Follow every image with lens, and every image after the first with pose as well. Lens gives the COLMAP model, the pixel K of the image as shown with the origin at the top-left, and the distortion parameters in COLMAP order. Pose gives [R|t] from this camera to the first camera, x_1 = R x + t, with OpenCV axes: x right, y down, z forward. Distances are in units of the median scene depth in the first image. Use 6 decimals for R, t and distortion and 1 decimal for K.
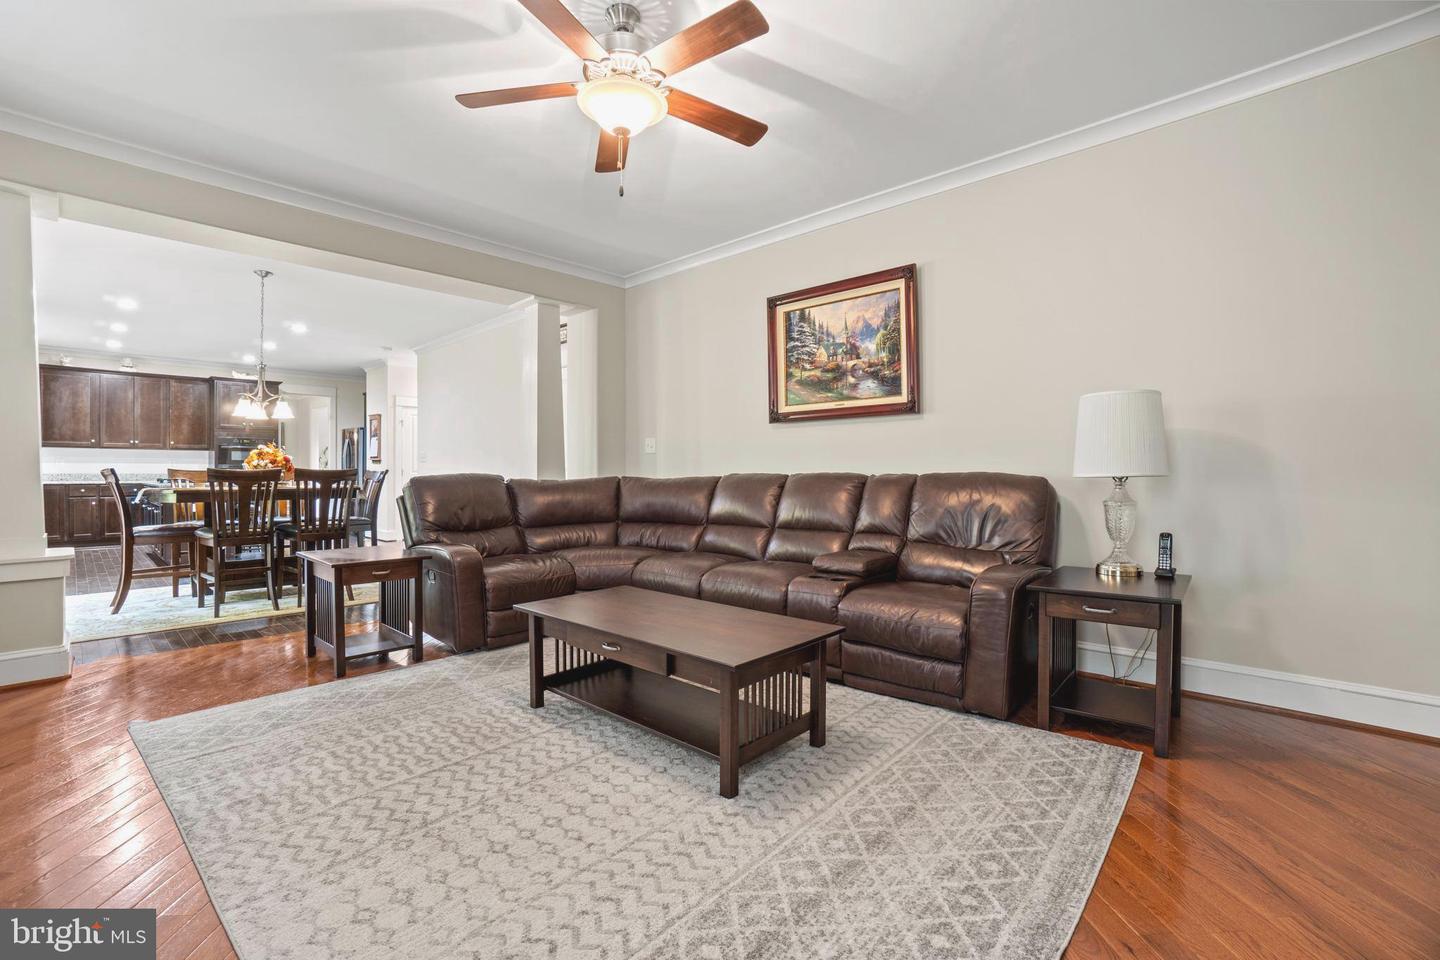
lens RADIAL K [[635.6, 0, 709.0], [0, 635.6, 471.3], [0, 0, 1]] dist [-0.066352, 0.023845]
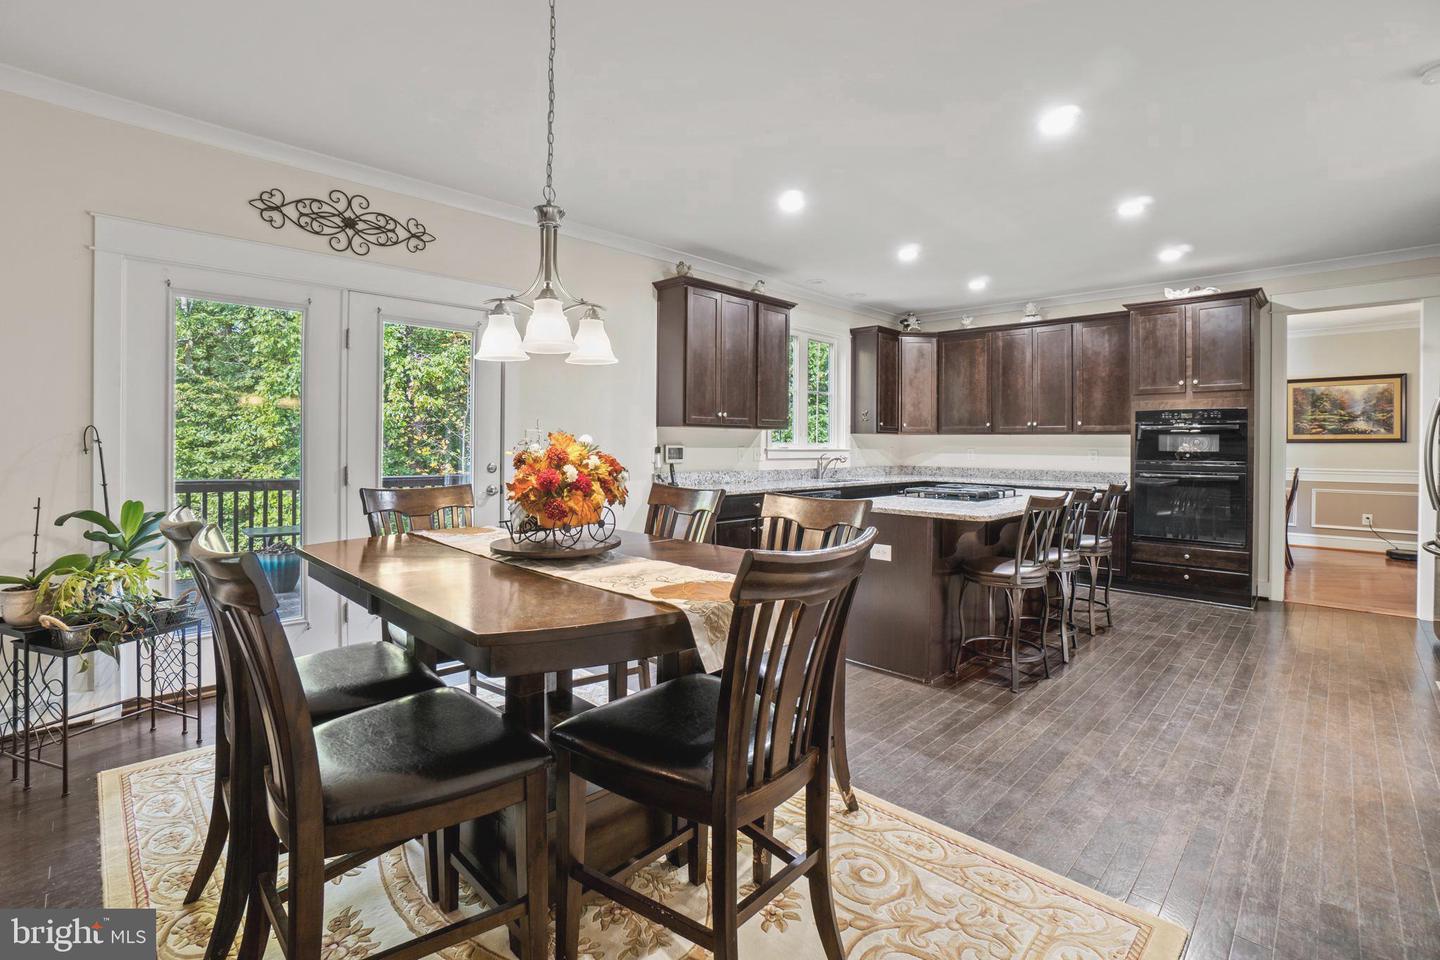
lens RADIAL K [[649.4, 0, 693.1], [0, 649.4, 441.1], [0, 0, 1]] dist [-0.041069, 0.000246]
pose [[-0.047205, -0.003466, -0.998879, -0.462476], [-0.007841, 0.999964, -0.003099, -0.052052], [0.998854, 0.007686, -0.047231, 1.443619]]
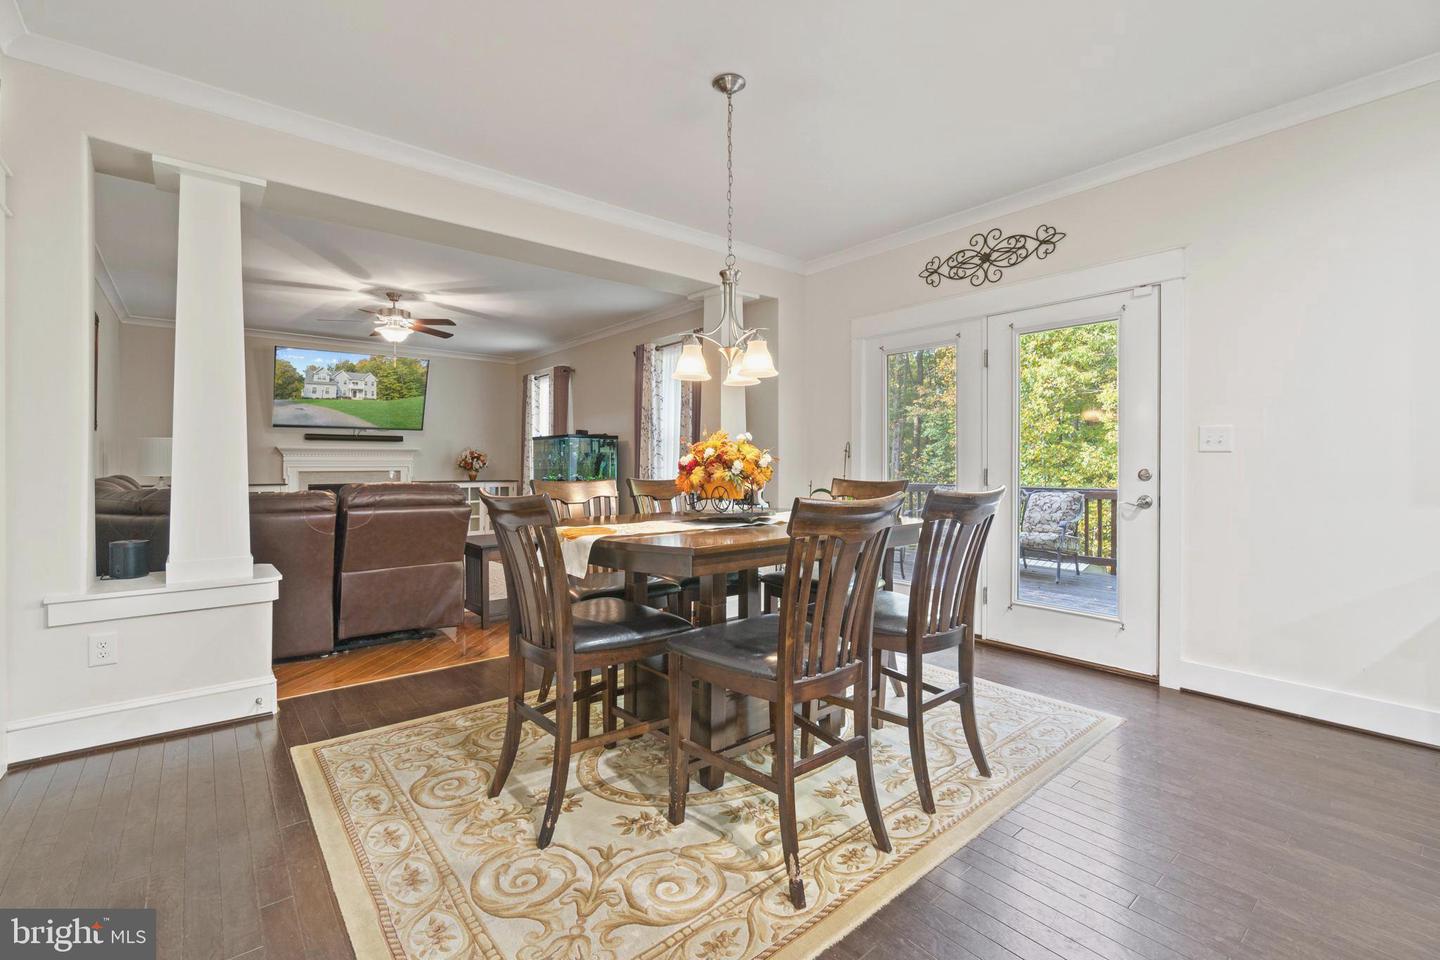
lens RADIAL K [[629.0, 0, 717.6], [0, 629.0, 463.1], [0, 0, 1]] dist [0.002417, 0.000308]
pose [[-0.992336, 0.001468, 0.123563, -1.017516], [0.001649, 0.999998, 0.001358, -0.027497], [-0.123560, 0.001551, -0.992336, 1.971809]]
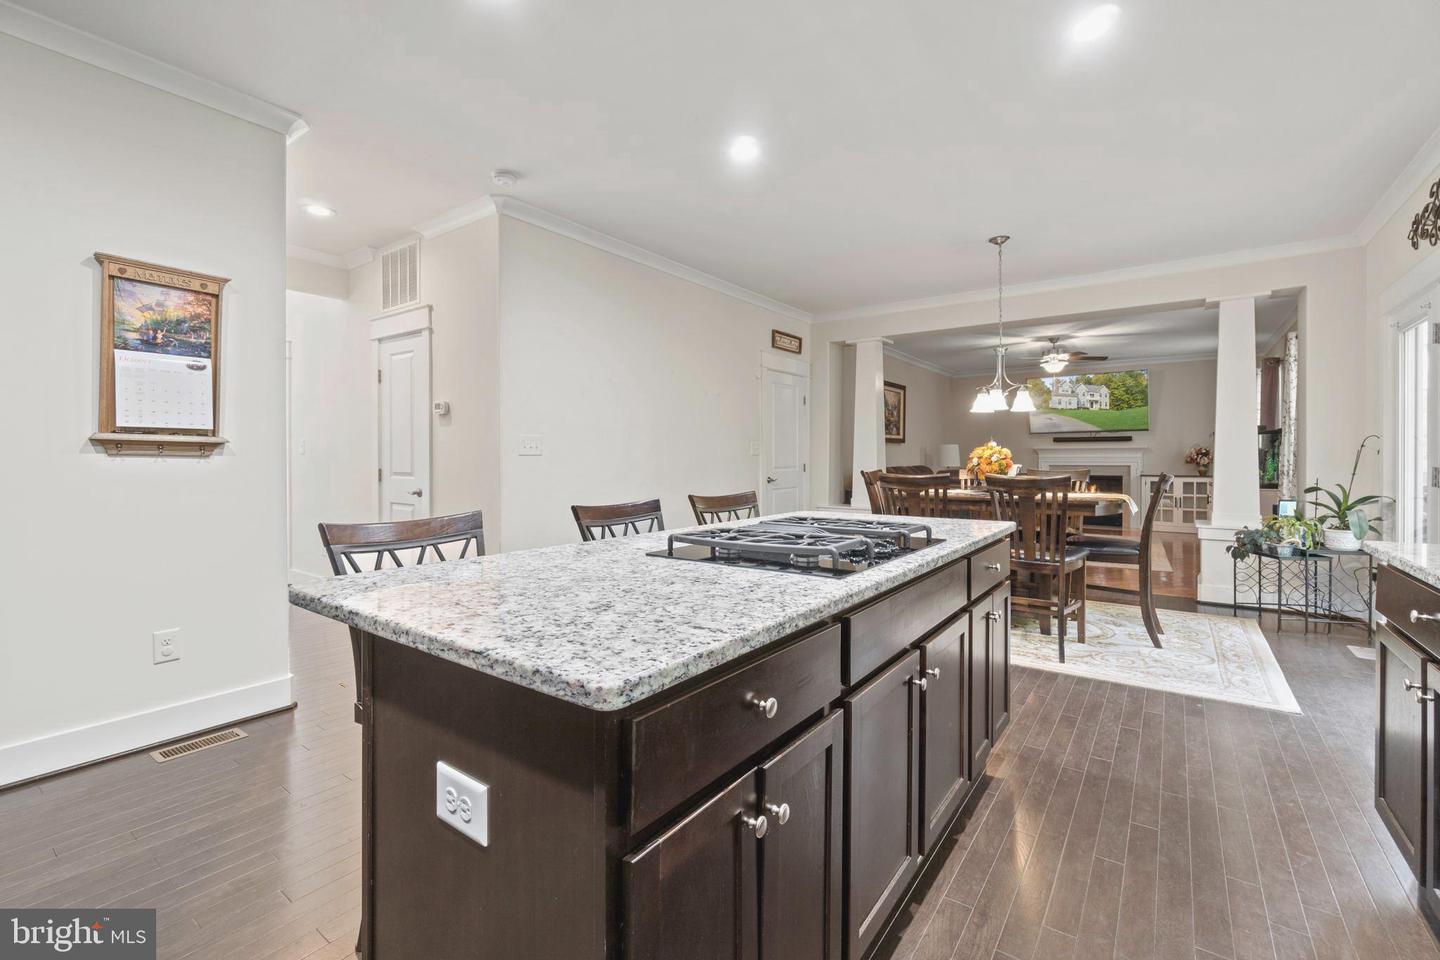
lens RADIAL K [[627.4, 0, 712.4], [0, 627.4, 460.7], [0, 0, 1]] dist [-0.006384, 0.000710]
pose [[-0.125556, -0.003850, 0.992079, -2.007760], [-0.000778, 0.999993, 0.003782, -0.028733], [-0.992086, -0.000297, -0.125558, 1.969044]]
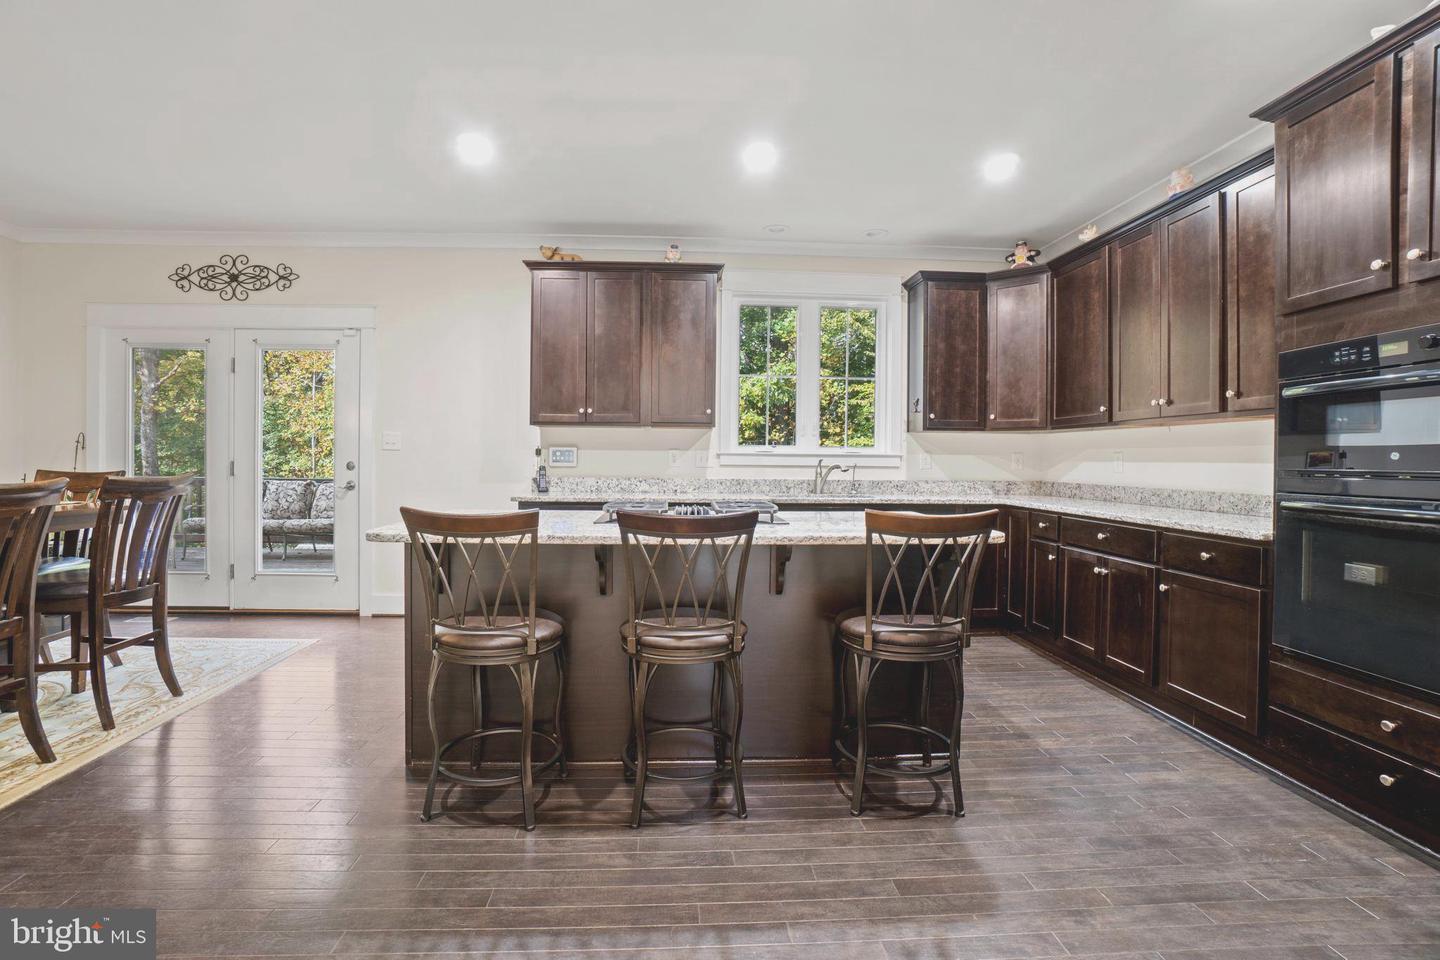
lens RADIAL K [[635.2, 0, 698.4], [0, 635.2, 463.0], [0, 0, 1]] dist [-0.056550, 0.018732]
pose [[-0.692954, -0.001729, -0.720980, -1.093122], [-0.009103, 0.999938, 0.006351, -0.027889], [0.720925, 0.010964, -0.692927, 2.322200]]
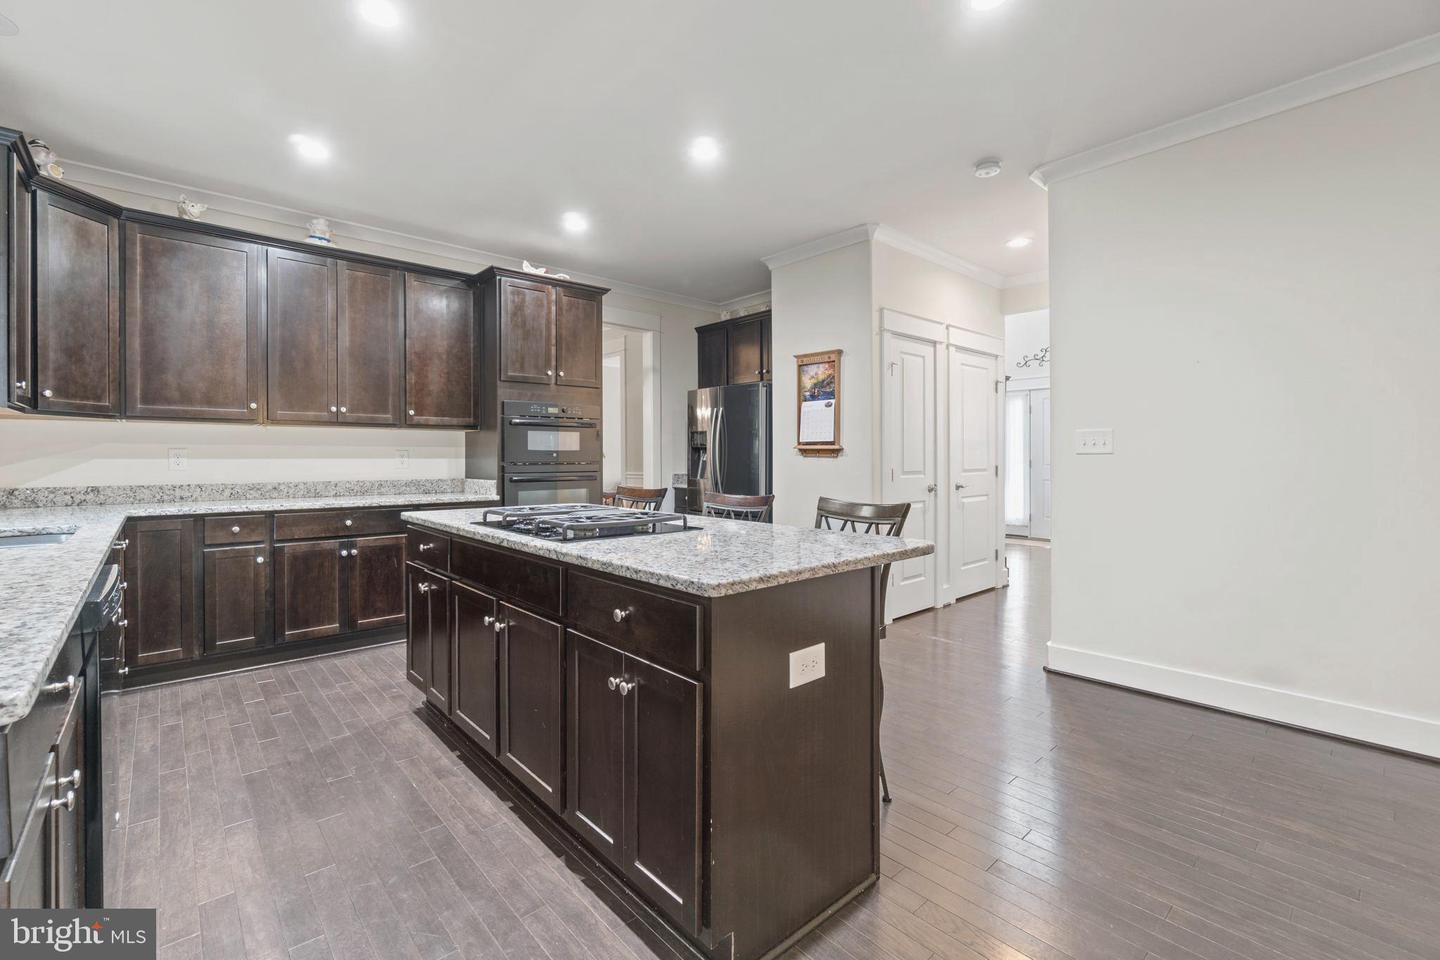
lens RADIAL K [[627.4, 0, 712.4], [0, 627.4, 460.7], [0, 0, 1]] dist [-0.006384, 0.000710]
pose [[0.995859, -0.001201, -0.090906, -1.399714], [0.001657, 0.999986, 0.004948, -0.029551], [0.090898, -0.005078, 0.995847, 1.274953]]
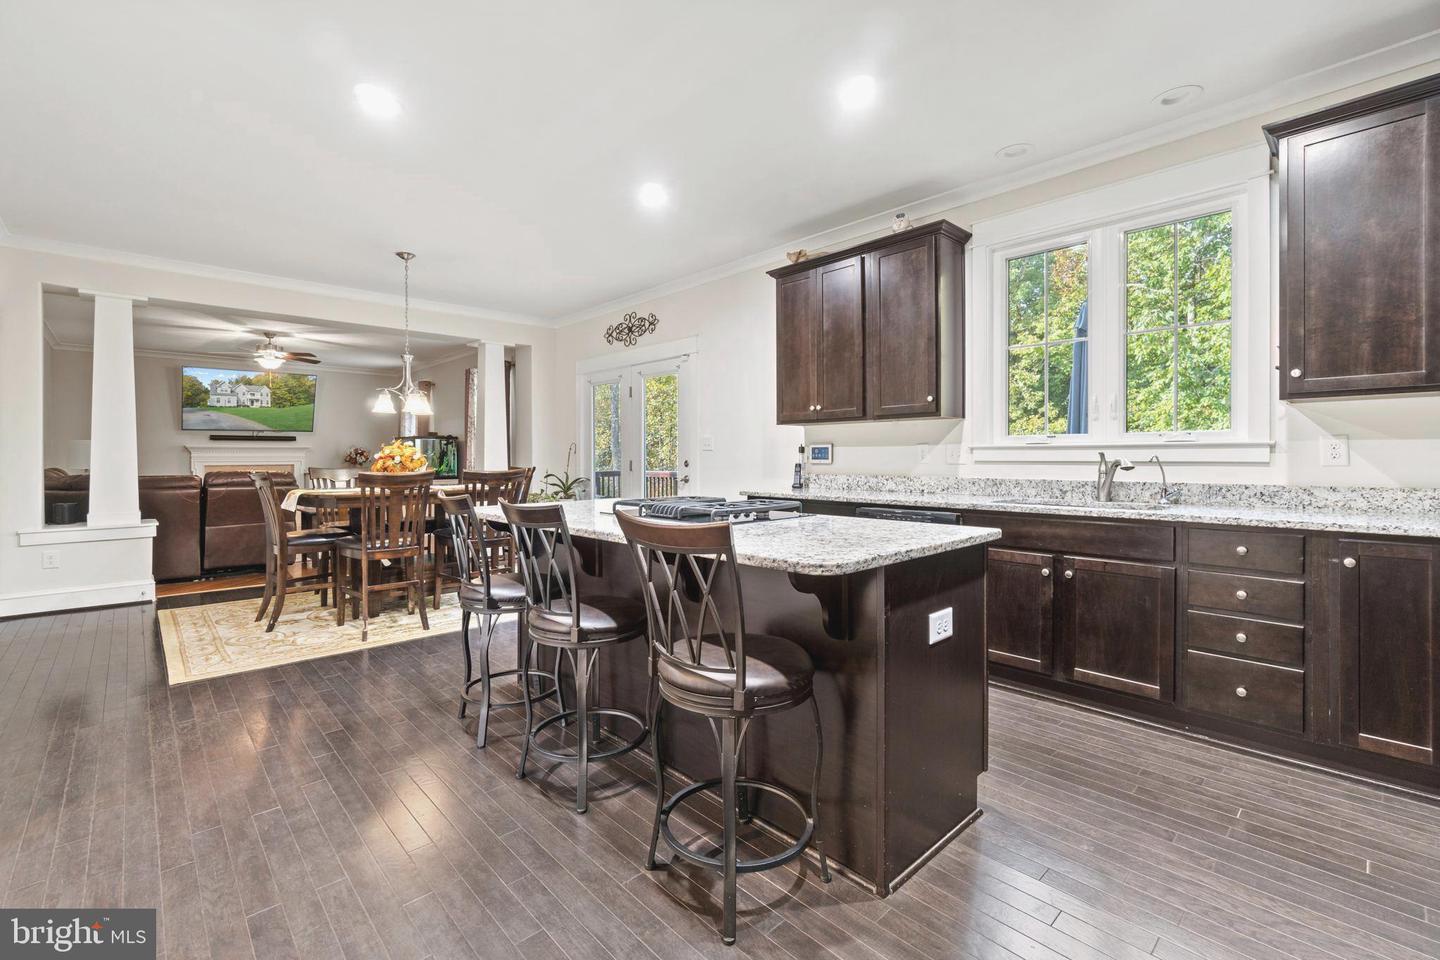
lens RADIAL K [[620.0, 0, 718.3], [0, 620.0, 457.2], [0, 0, 1]] dist [-0.000431, -0.000077]
pose [[-0.998417, 0.005043, 0.056018, -1.628828], [0.005188, 0.999984, 0.002435, -0.027357], [-0.056005, 0.002722, -0.998427, 2.497865]]
